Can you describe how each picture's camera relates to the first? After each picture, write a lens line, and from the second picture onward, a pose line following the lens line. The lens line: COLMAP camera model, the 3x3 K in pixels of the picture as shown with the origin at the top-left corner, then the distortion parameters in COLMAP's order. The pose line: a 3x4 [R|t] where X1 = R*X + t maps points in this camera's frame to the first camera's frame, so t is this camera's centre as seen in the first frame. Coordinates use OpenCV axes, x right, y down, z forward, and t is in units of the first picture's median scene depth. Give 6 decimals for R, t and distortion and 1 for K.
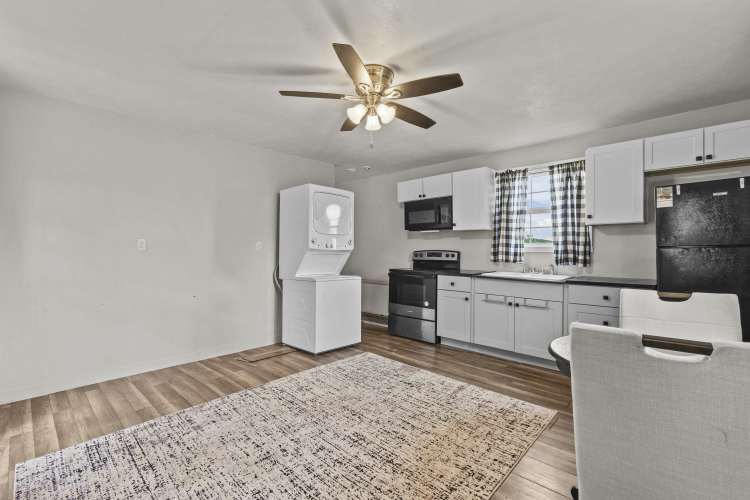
lens RADIAL K [[336.9, 0, 372.9], [0, 336.9, 247.1], [0, 0, 1]] dist [0.000527, 0.000185]
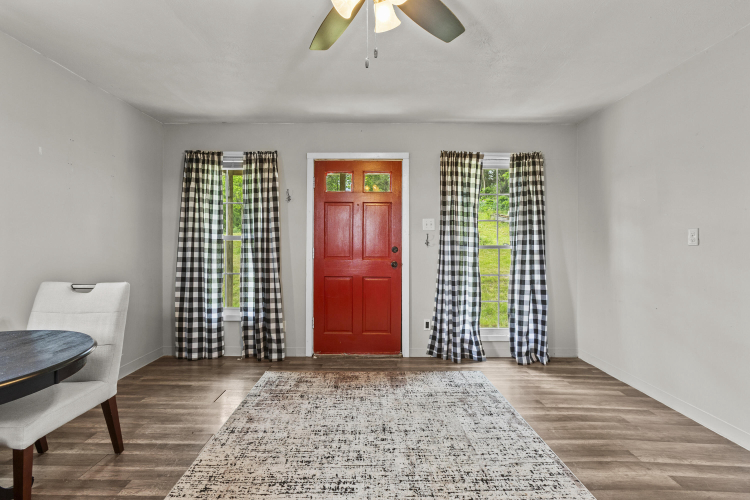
lens RADIAL K [[336.9, 0, 370.4], [0, 336.9, 247.4], [0, 0, 1]] dist [0.000527, 0.000185]
pose [[-0.728273, 0.003096, -0.685281, 0.320713], [0.005490, 0.999984, -0.001316, 0.013144], [0.685266, -0.004721, -0.728278, 1.185370]]
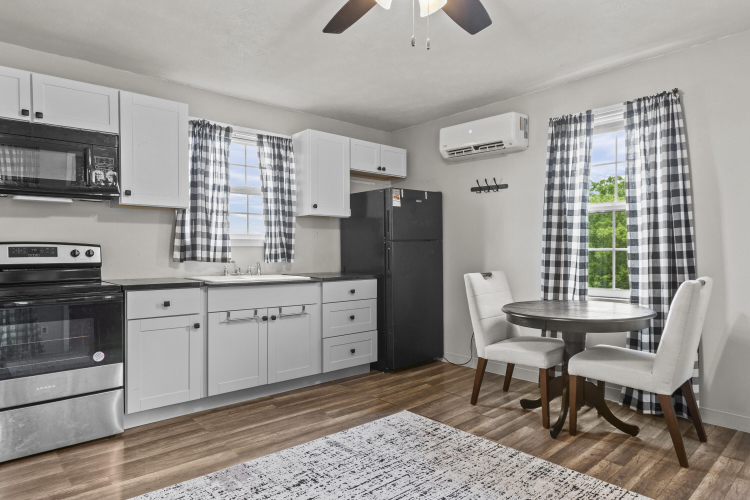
lens RADIAL K [[447.0, 0, 374.5], [0, 447.0, 252.7], [0, 0, 1]] dist [-0.000531, 0.002082]
pose [[0.087896, -0.007751, 0.996099, -0.621822], [-0.006195, 0.999946, 0.008327, 0.026745], [-0.996110, -0.006902, 0.087843, 0.848127]]
